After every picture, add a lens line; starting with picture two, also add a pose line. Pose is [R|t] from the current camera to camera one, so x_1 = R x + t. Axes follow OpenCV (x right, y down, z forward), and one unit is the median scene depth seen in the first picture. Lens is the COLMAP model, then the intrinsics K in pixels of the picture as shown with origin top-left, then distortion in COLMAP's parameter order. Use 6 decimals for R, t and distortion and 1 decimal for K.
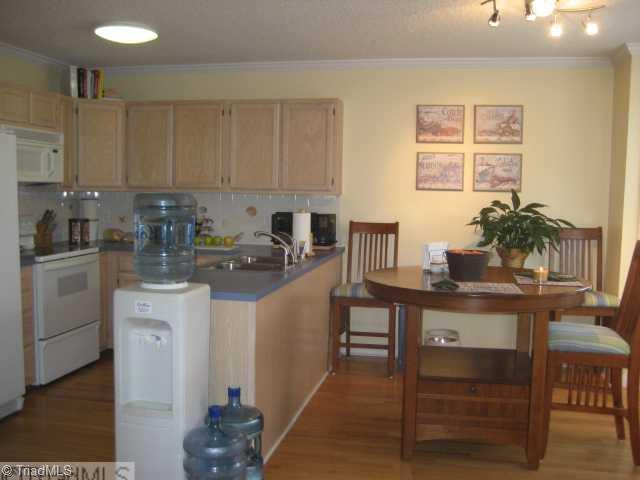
lens RADIAL K [[656.8, 0, 319.5], [0, 656.8, 239.1], [0, 0, 1]] dist [-0.097900, 0.000000]
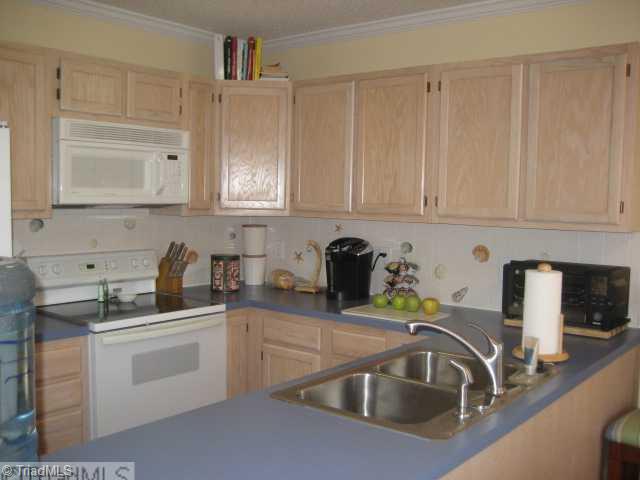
lens RADIAL K [[656.8, 0, 321.7], [0, 656.8, 240.7], [0, 0, 1]] dist [-0.097900, 0.000000]
pose [[0.881300, 0.032297, -0.471453, 0.049797], [-0.039349, 0.999212, -0.005104, -0.048441], [0.470917, 0.023049, 0.881877, 0.440167]]
